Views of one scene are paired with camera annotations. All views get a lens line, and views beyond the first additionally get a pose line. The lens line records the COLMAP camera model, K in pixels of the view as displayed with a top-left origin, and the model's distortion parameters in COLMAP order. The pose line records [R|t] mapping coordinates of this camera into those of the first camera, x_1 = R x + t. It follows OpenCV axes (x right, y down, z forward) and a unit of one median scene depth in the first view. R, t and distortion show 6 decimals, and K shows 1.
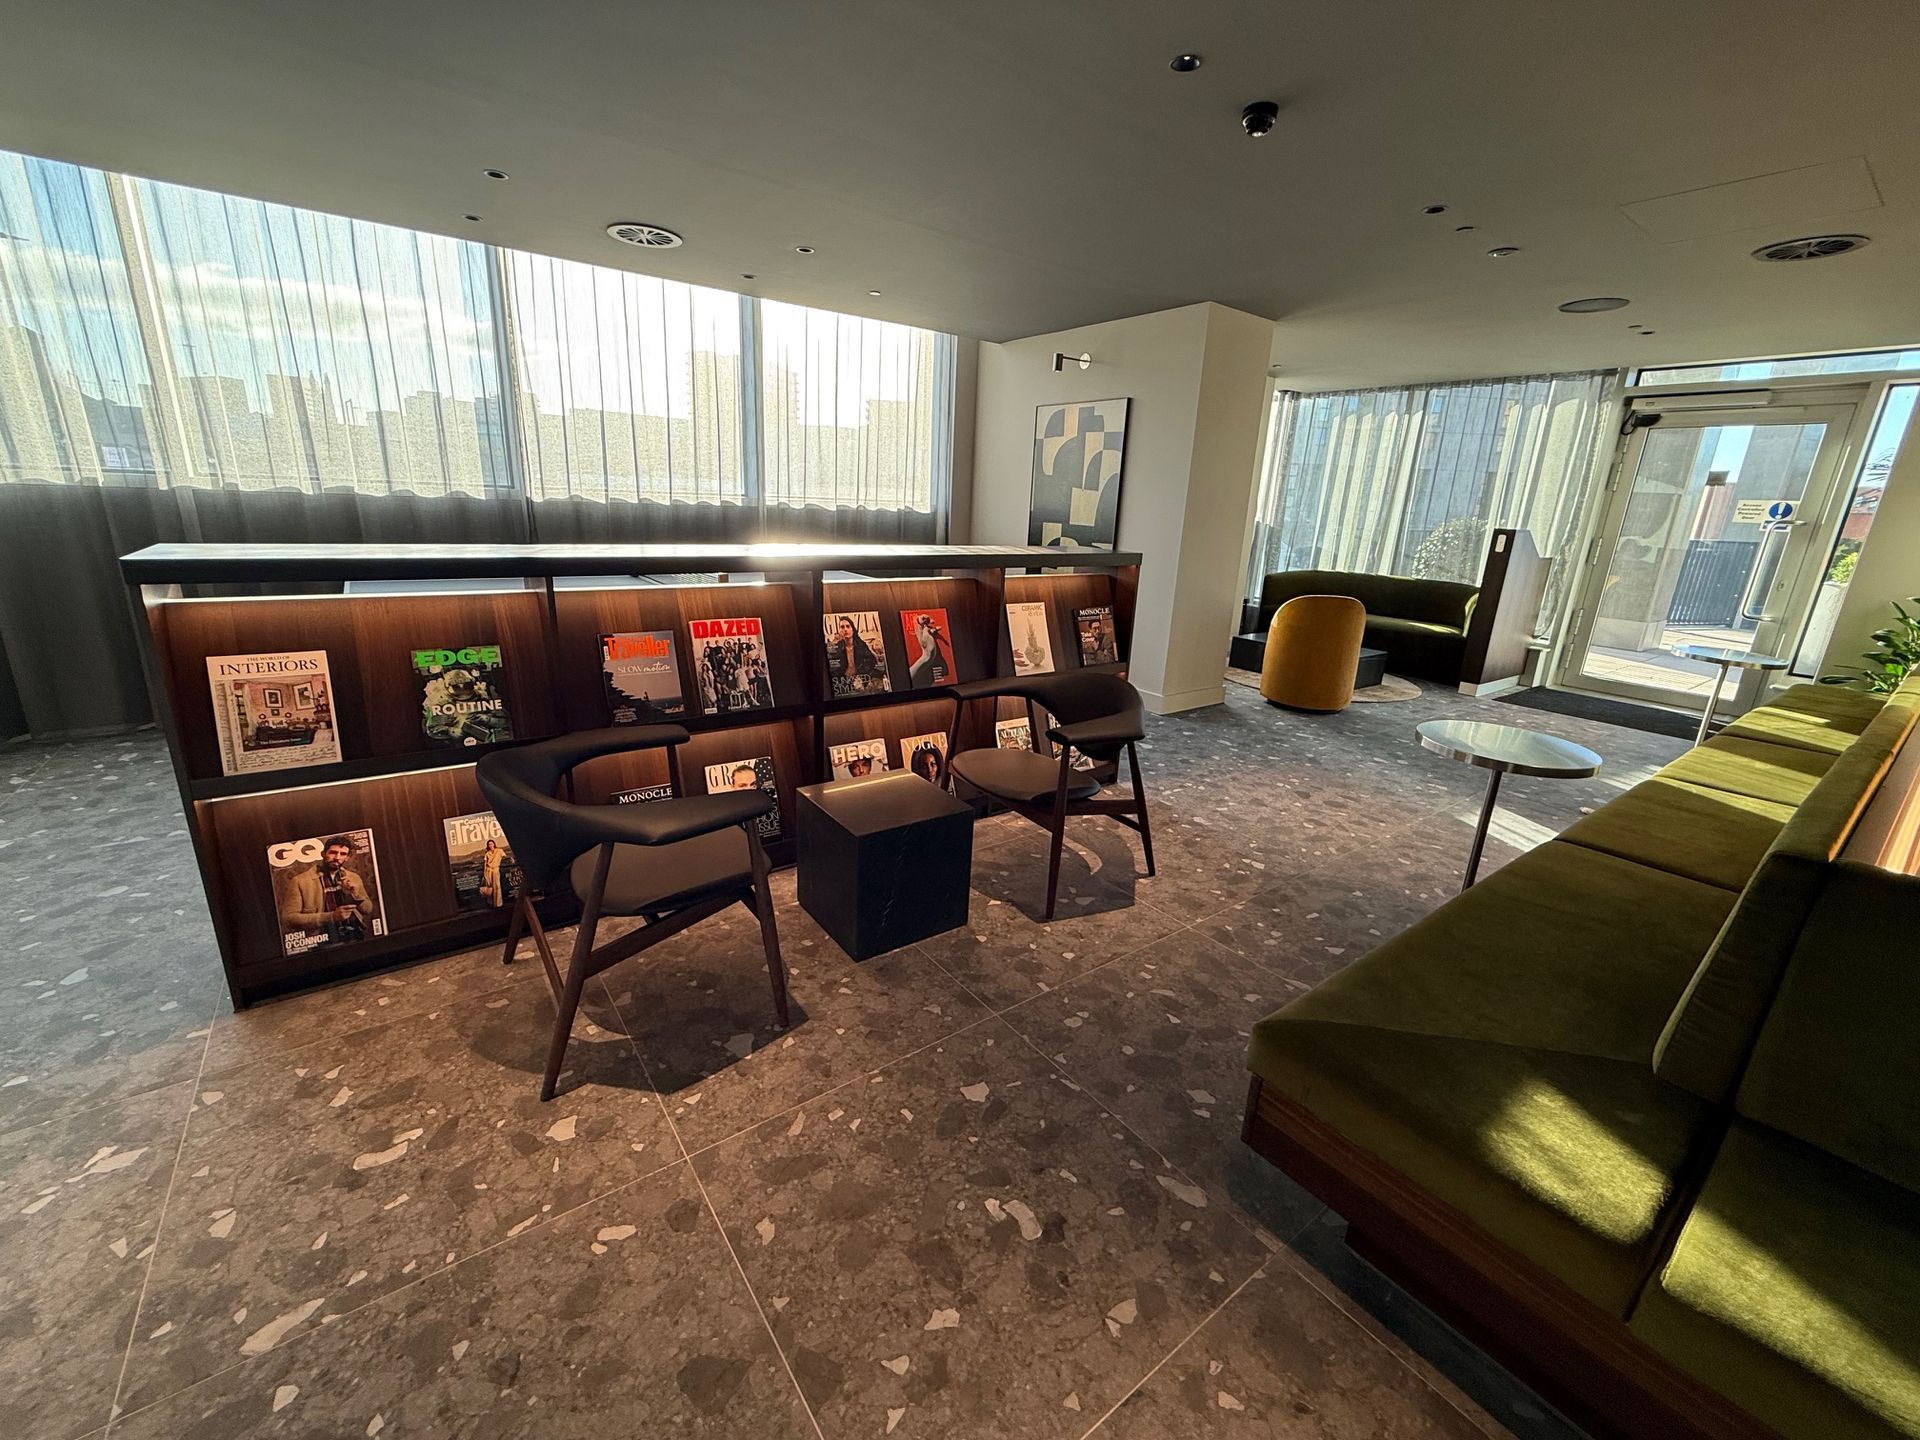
lens RADIAL K [[767.9, 0, 958.3], [0, 767.9, 718.7], [0, 0, 1]] dist [0.001531, 0.000106]
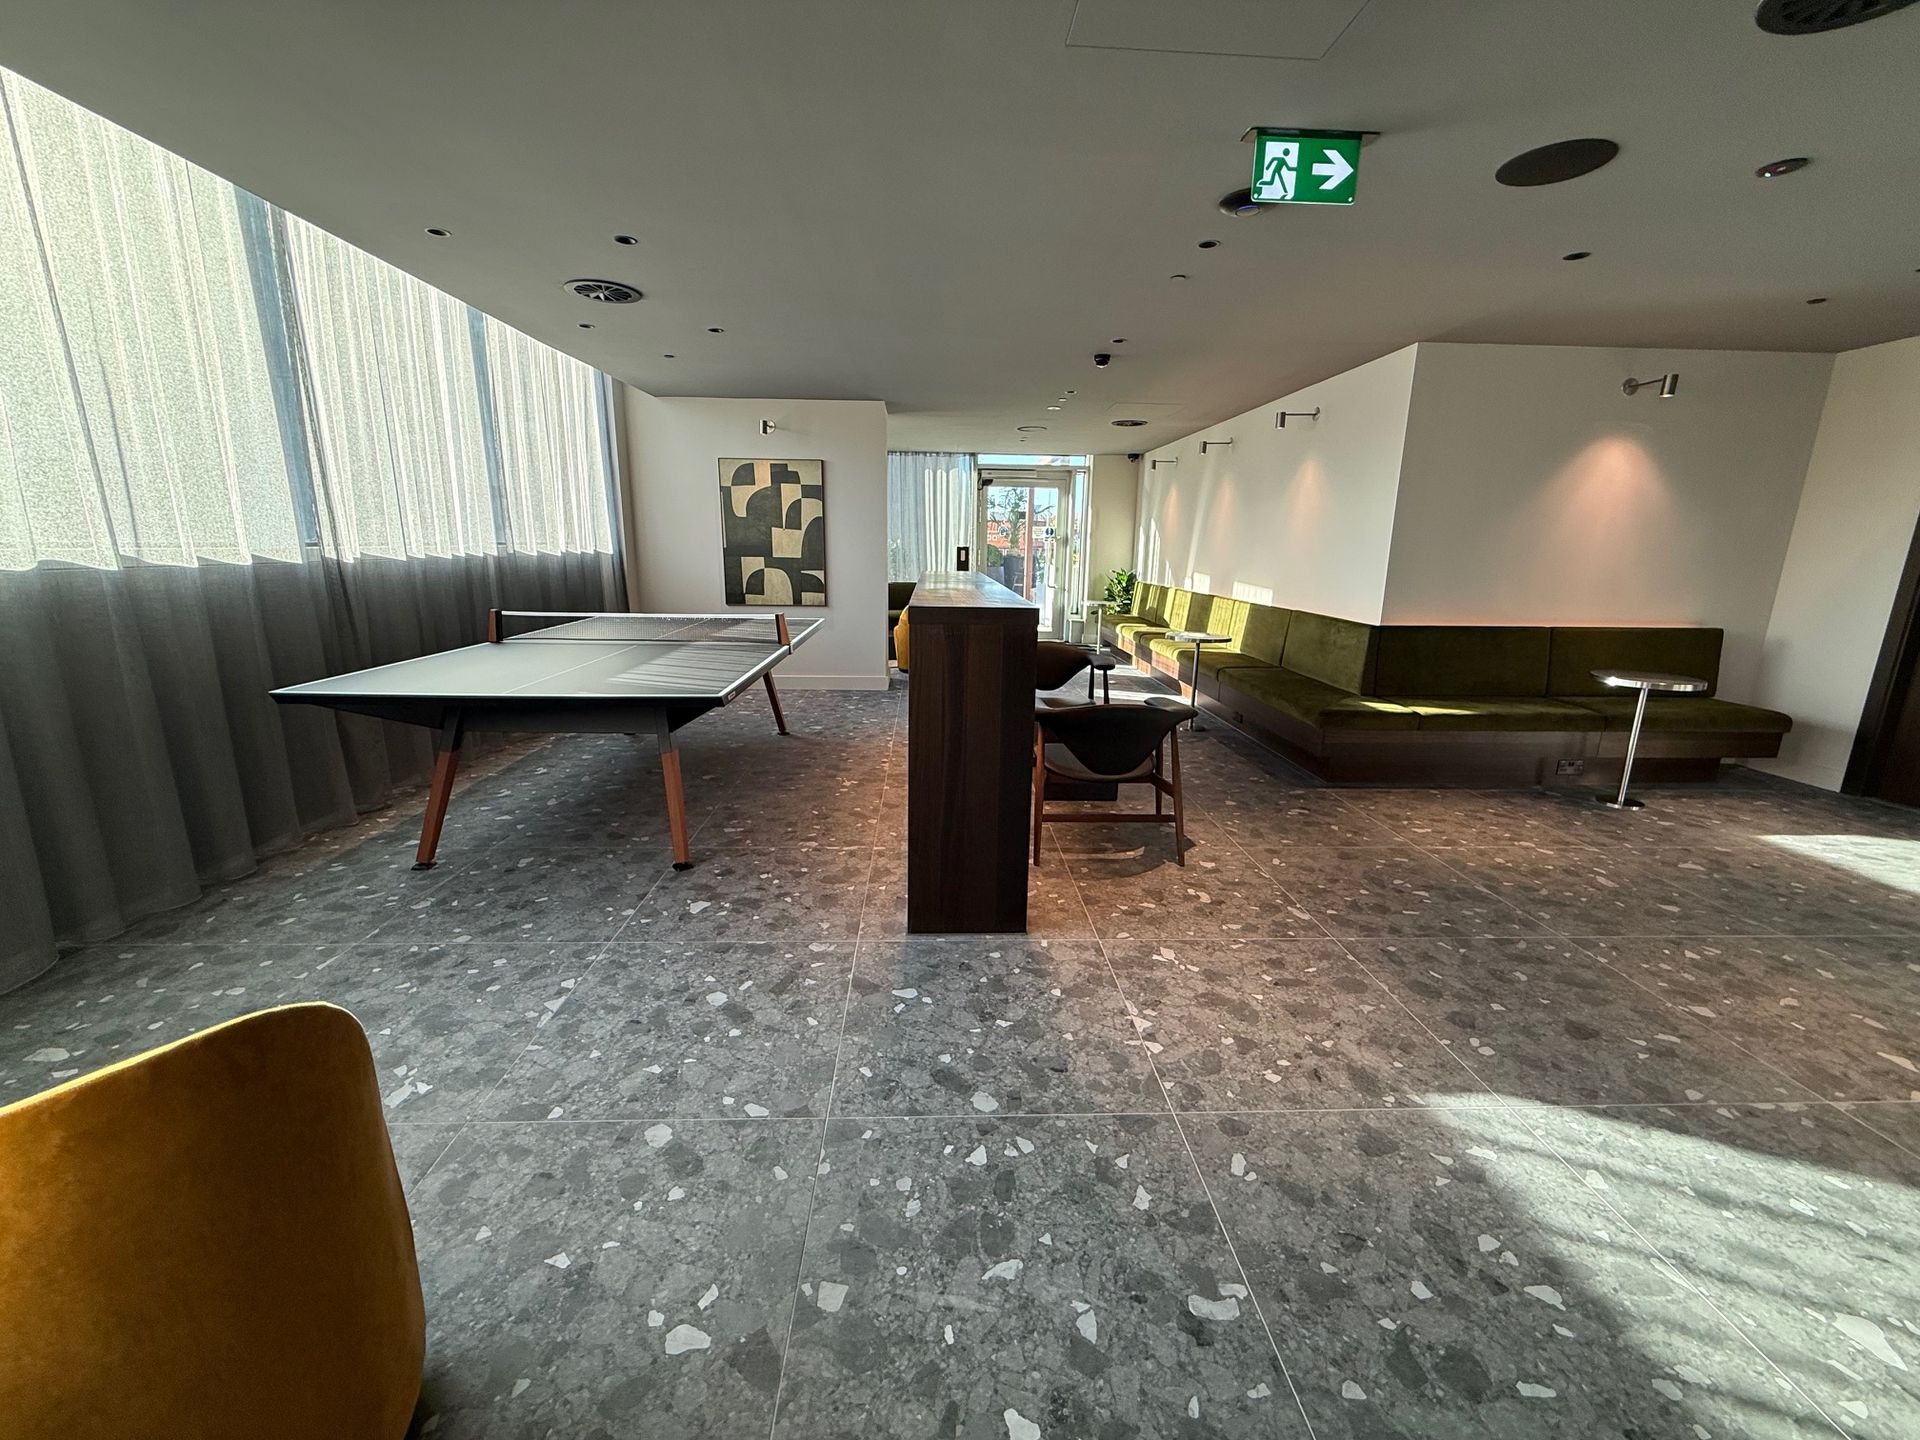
lens RADIAL K [[767.9, 0, 955.7], [0, 767.9, 714.5], [0, 0, 1]] dist [0.001531, 0.000106]
pose [[0.569180, -0.215061, 0.793589, -2.084494], [0.238047, 0.966952, 0.091310, -0.159992], [-0.786999, 0.136939, 0.601564, 0.224378]]
